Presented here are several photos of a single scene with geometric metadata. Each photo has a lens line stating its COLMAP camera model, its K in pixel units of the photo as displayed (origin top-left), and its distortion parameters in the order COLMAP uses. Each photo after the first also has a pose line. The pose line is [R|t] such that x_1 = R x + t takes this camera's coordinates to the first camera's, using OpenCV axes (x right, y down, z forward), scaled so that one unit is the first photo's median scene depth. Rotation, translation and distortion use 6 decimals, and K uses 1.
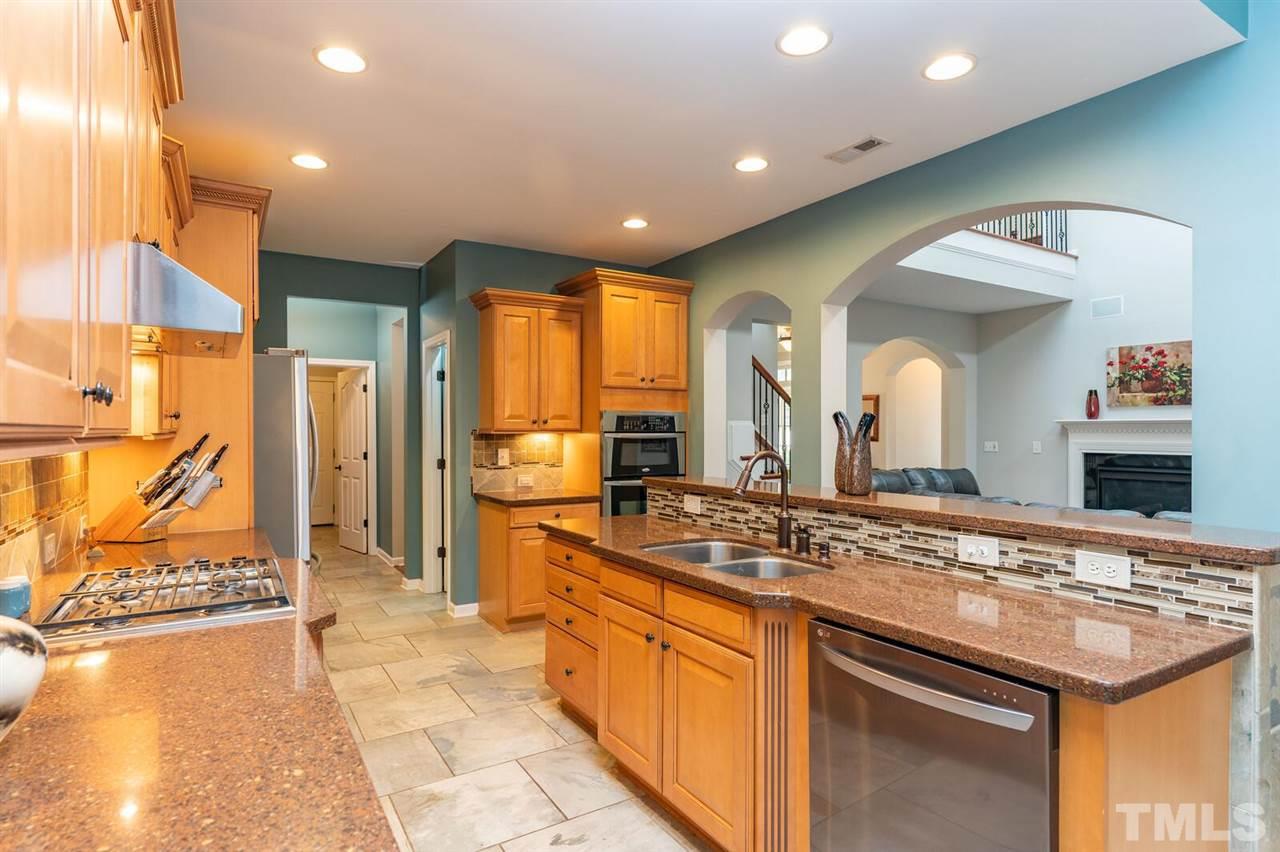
lens RADIAL K [[667.8, 0, 639.7], [0, 667.8, 433.5], [0, 0, 1]] dist [0.002498, 0.000237]
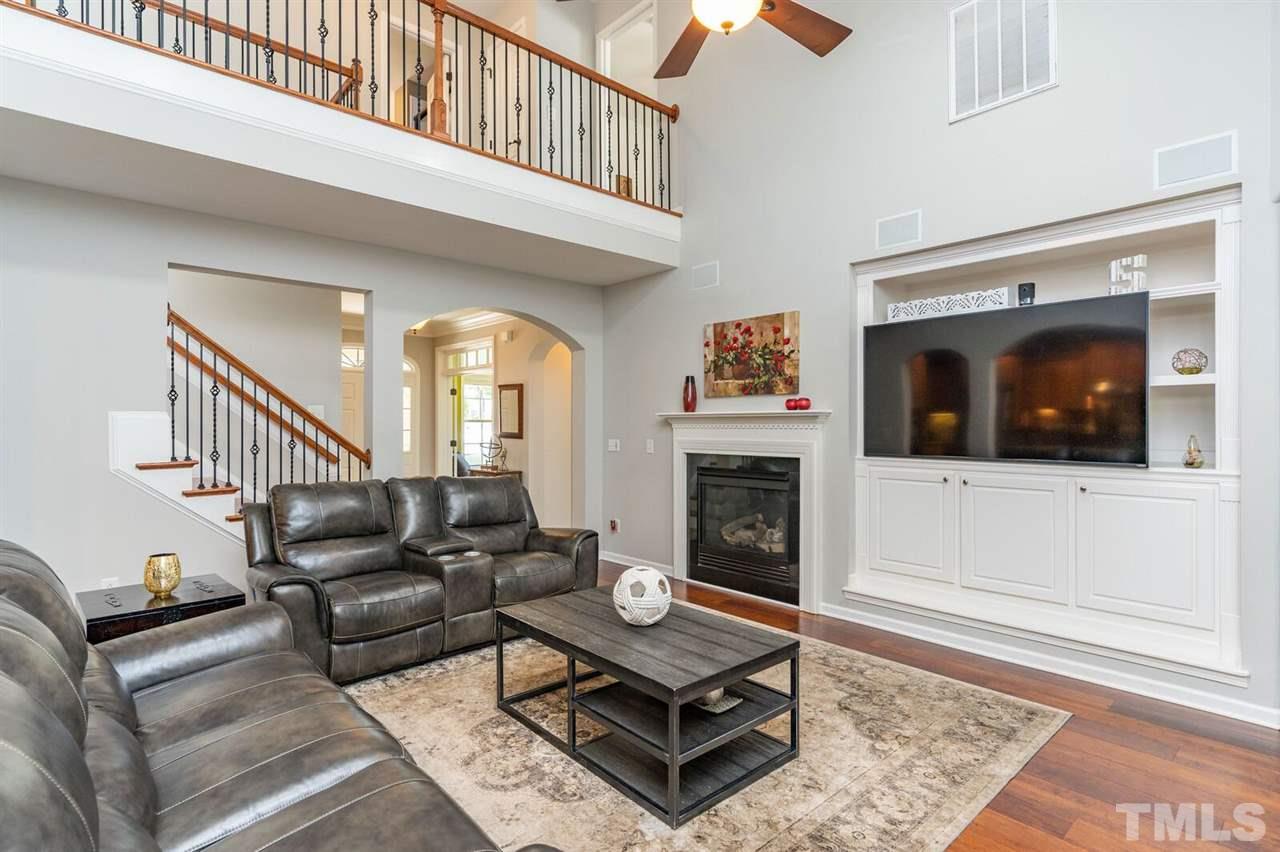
lens RADIAL K [[642.4, 0, 642.1], [0, 642.4, 433.6], [0, 0, 1]] dist [-0.000668, 0.001406]
pose [[0.984725, 0.001799, 0.174108, 0.496572], [-0.002416, 0.999992, 0.003330, 0.002270], [-0.174101, -0.003700, 0.984721, 0.244338]]
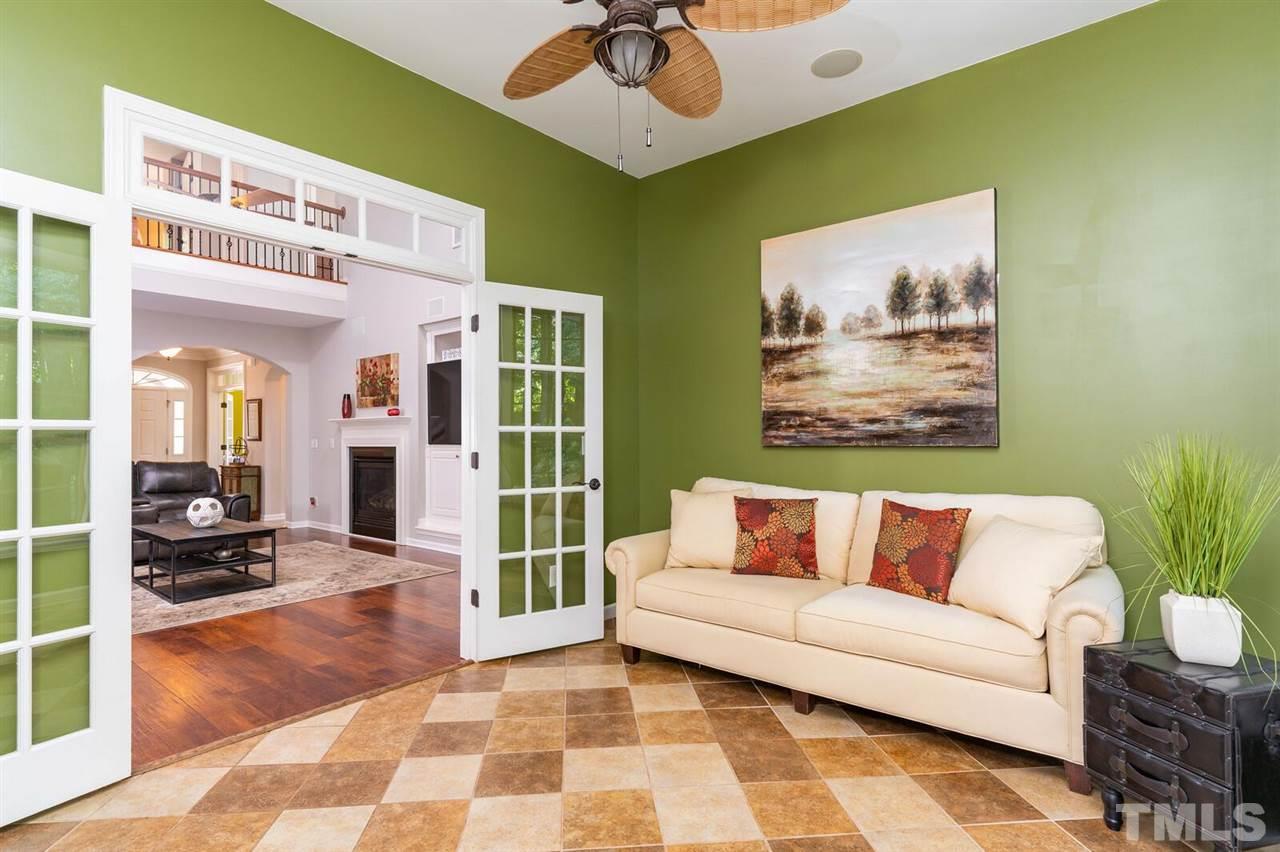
lens RADIAL K [[642.4, 0, 632.9], [0, 642.4, 428.3], [0, 0, 1]] dist [-0.000668, 0.001406]
pose [[0.949419, 0.002509, 0.314003, 0.824379], [0.006014, 0.999639, -0.026172, 0.030441], [-0.313955, 0.026737, 0.949061, -0.262844]]
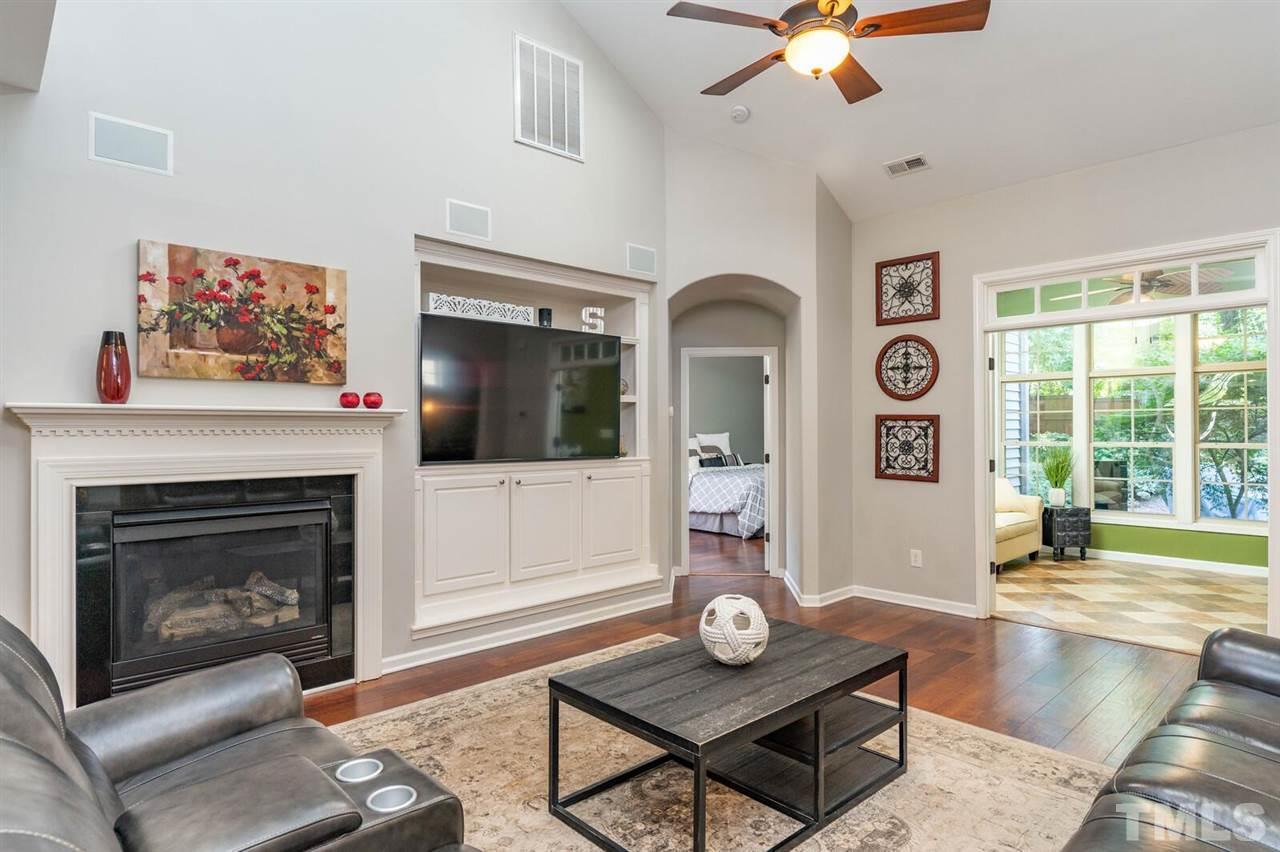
lens RADIAL K [[707.7, 0, 640.0], [0, 707.7, 427.5], [0, 0, 1]] dist [-0.001226, 0.003389]
pose [[-0.201305, 0.006699, 0.979506, 0.192253], [0.011883, 0.999920, -0.004397, -0.000910], [-0.979457, 0.010755, -0.201369, 0.791736]]
